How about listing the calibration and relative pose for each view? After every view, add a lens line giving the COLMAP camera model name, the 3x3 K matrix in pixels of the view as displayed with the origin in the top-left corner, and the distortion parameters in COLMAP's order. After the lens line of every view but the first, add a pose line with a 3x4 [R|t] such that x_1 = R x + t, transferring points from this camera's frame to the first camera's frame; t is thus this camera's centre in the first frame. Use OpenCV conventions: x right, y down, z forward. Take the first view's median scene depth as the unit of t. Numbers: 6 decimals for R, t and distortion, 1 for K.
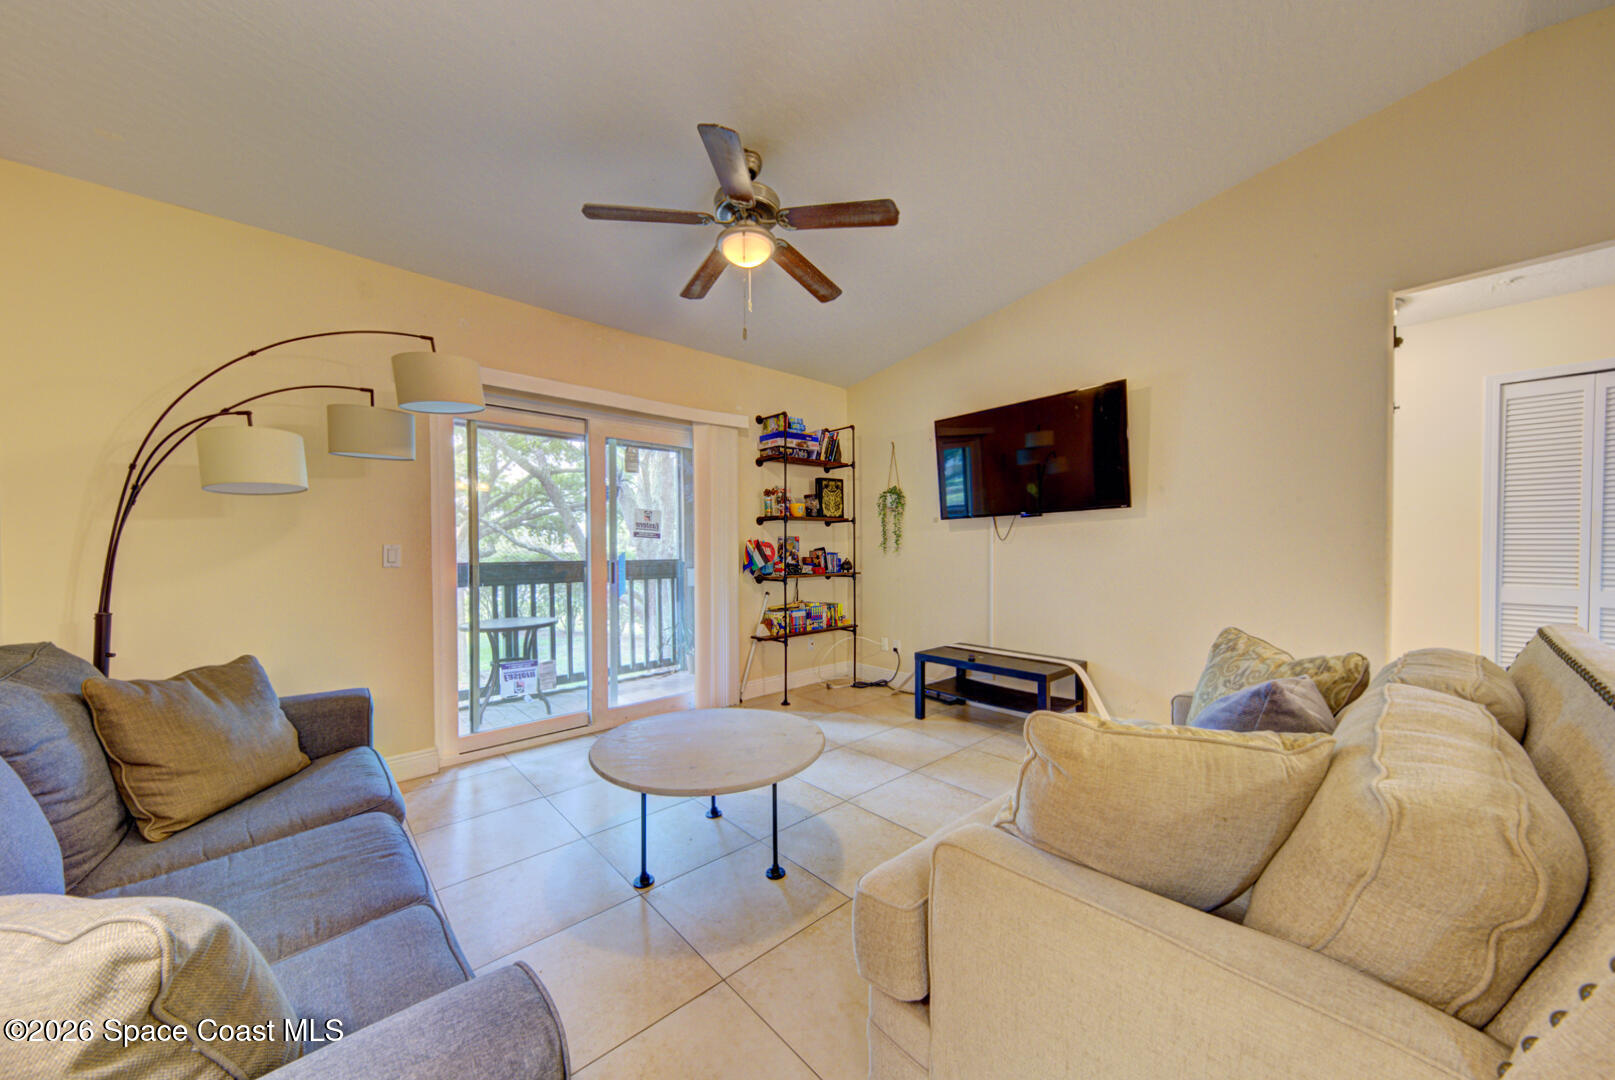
lens RADIAL K [[562.9, 0, 804.8], [0, 562.9, 554.9], [0, 0, 1]] dist [0.035172, -0.007947]
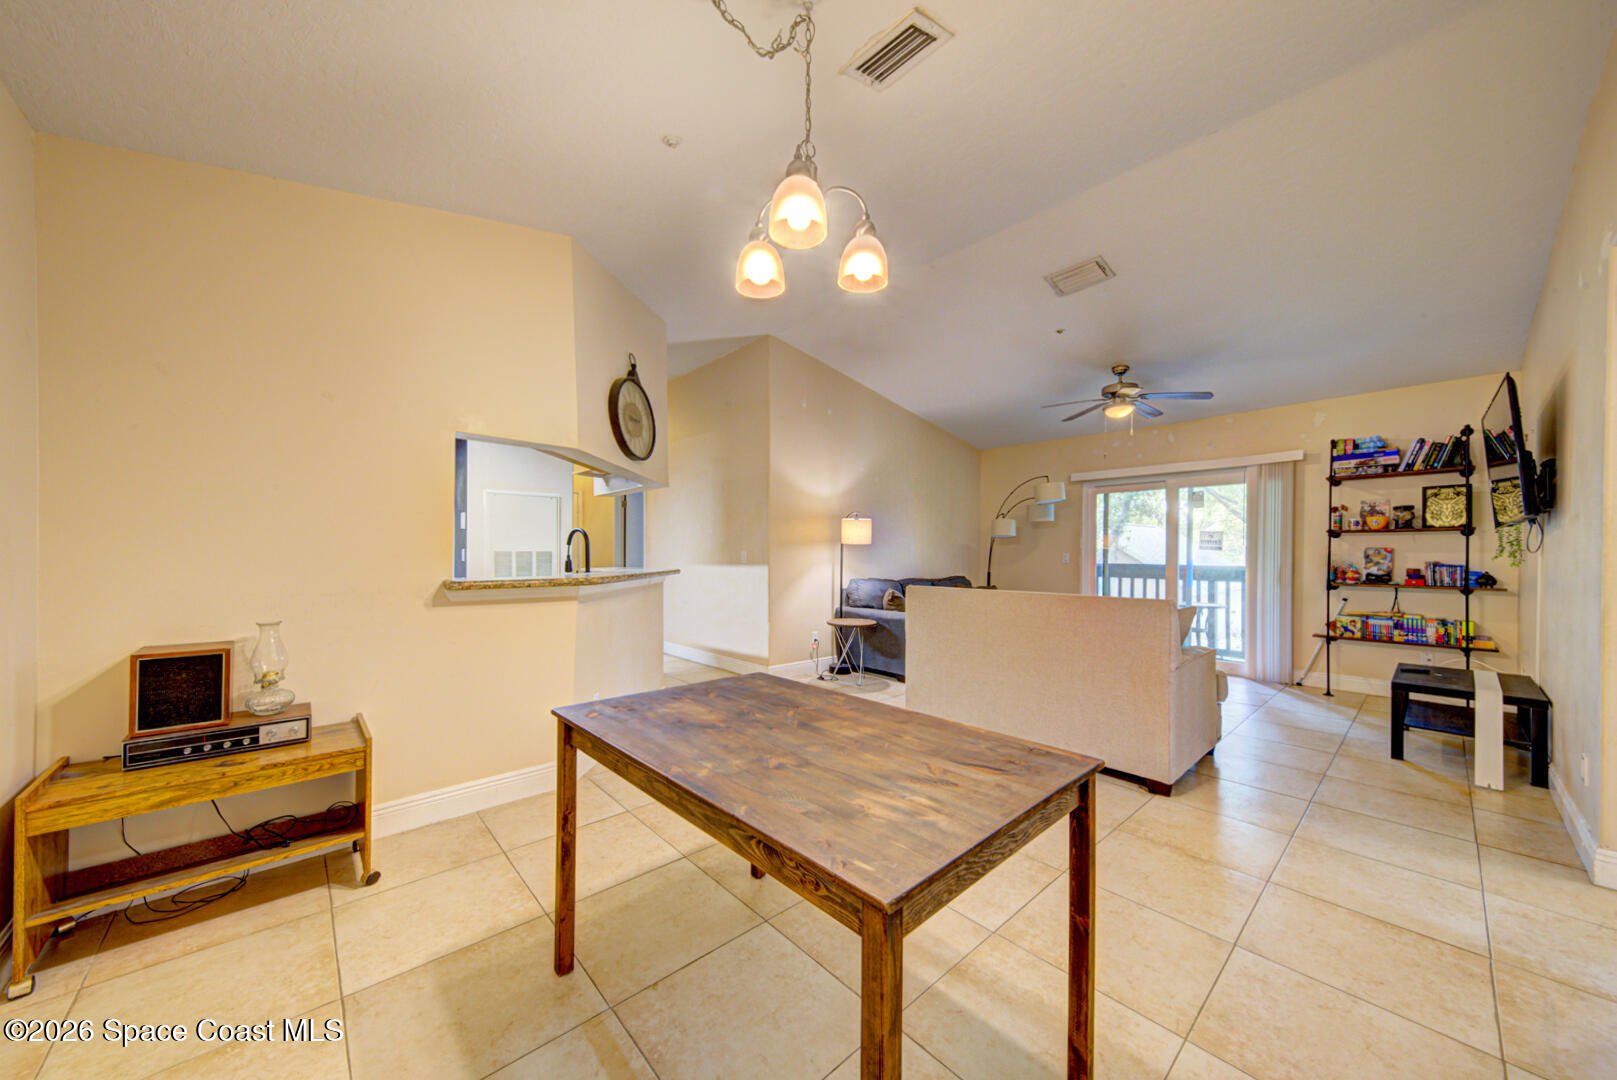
lens RADIAL K [[557.4, 0, 805.8], [0, 557.4, 556.0], [0, 0, 1]] dist [0.033971, -0.010569]
pose [[0.011251, 0.017031, -0.999792, 1.040253], [-0.015515, 0.999738, 0.016856, -0.019215], [0.999816, 0.015322, 0.011512, -0.075334]]
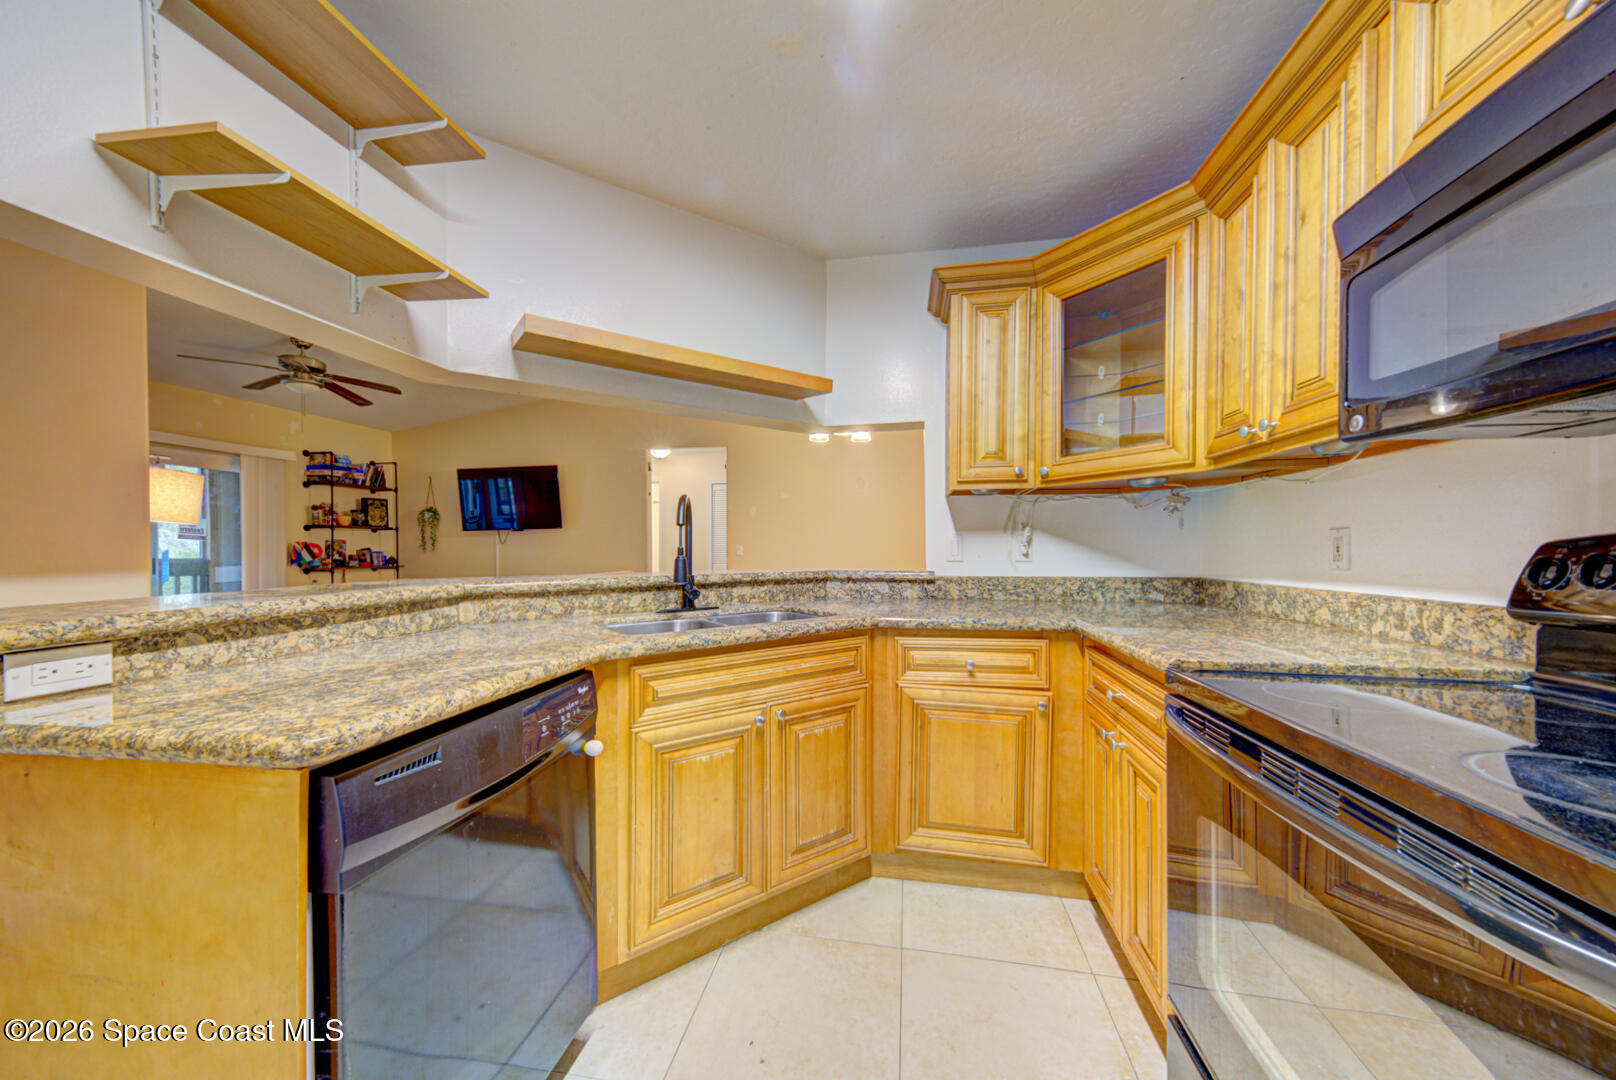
lens RADIAL K [[557.0, 0, 805.3], [0, 557.0, 556.0], [0, 0, 1]] dist [0.033971, -0.010569]
pose [[0.791430, -0.003350, 0.611250, 0.032496], [0.007132, 0.999968, -0.003755, 0.020629], [-0.611218, 0.007332, 0.791429, -0.799364]]
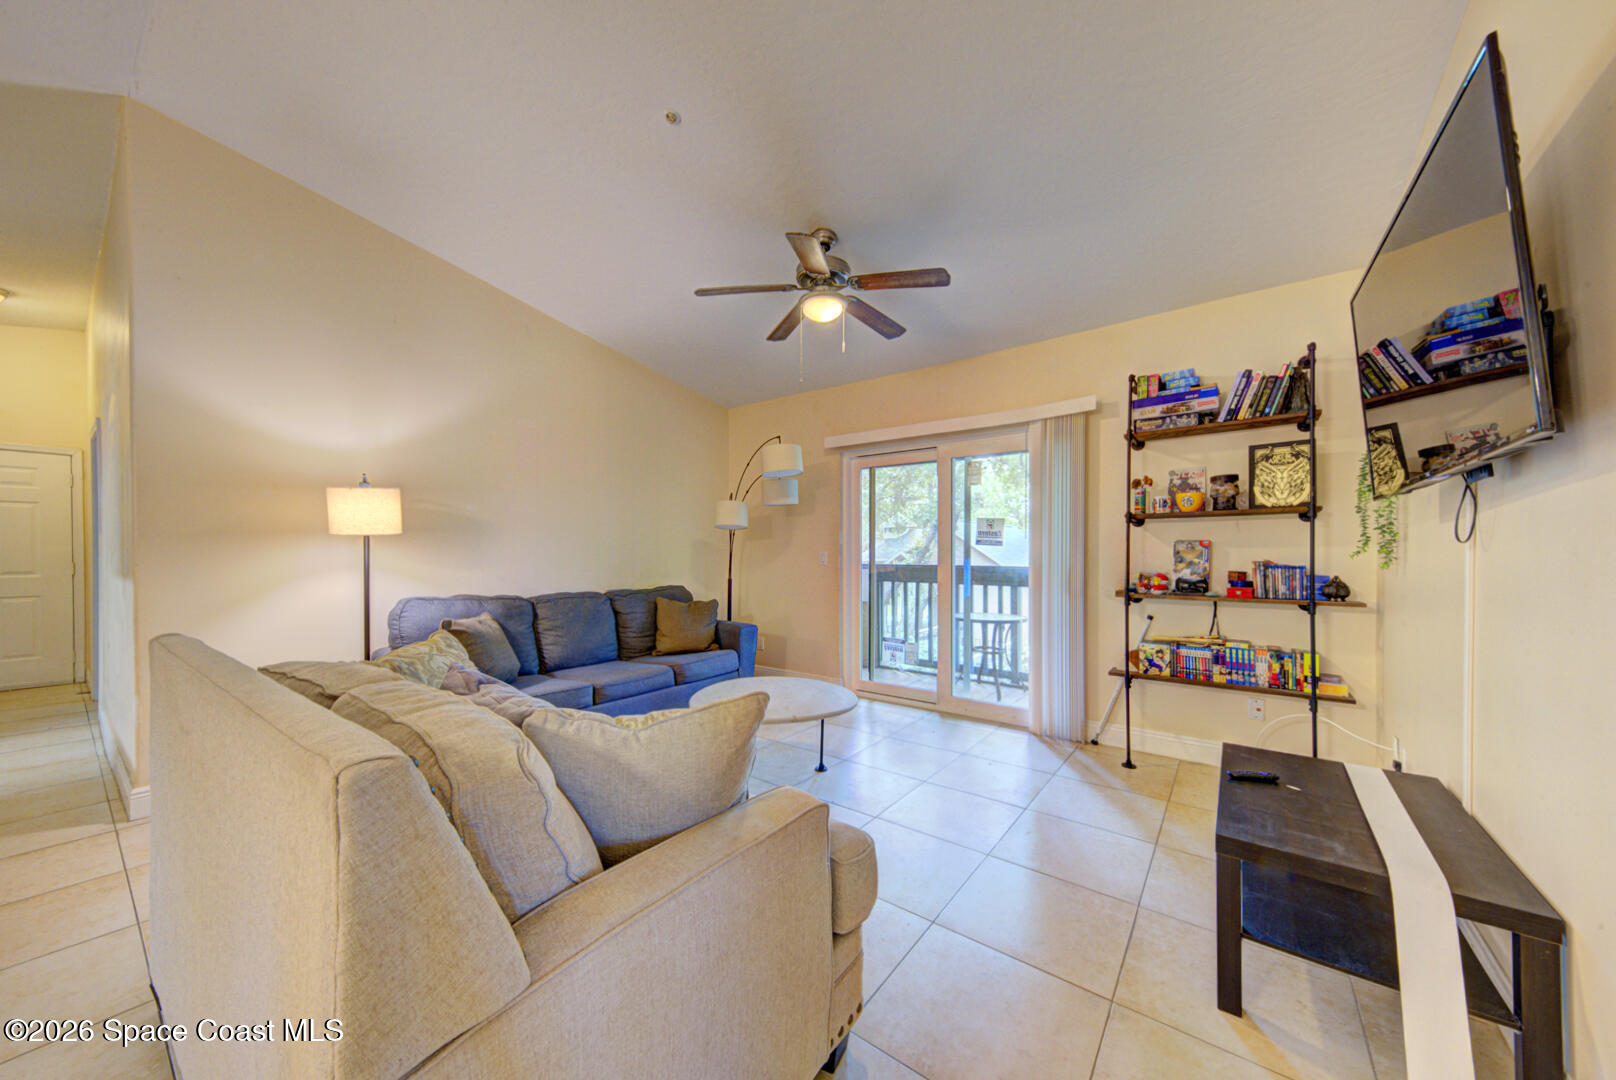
lens RADIAL K [[557.0, 0, 805.3], [0, 557.0, 556.0], [0, 0, 1]] dist [0.033971, -0.010569]
pose [[0.192908, 0.011545, -0.981149, 0.577075], [-0.016173, 0.999832, 0.008585, -0.011986], [0.981084, 0.014212, 0.193062, 0.405451]]
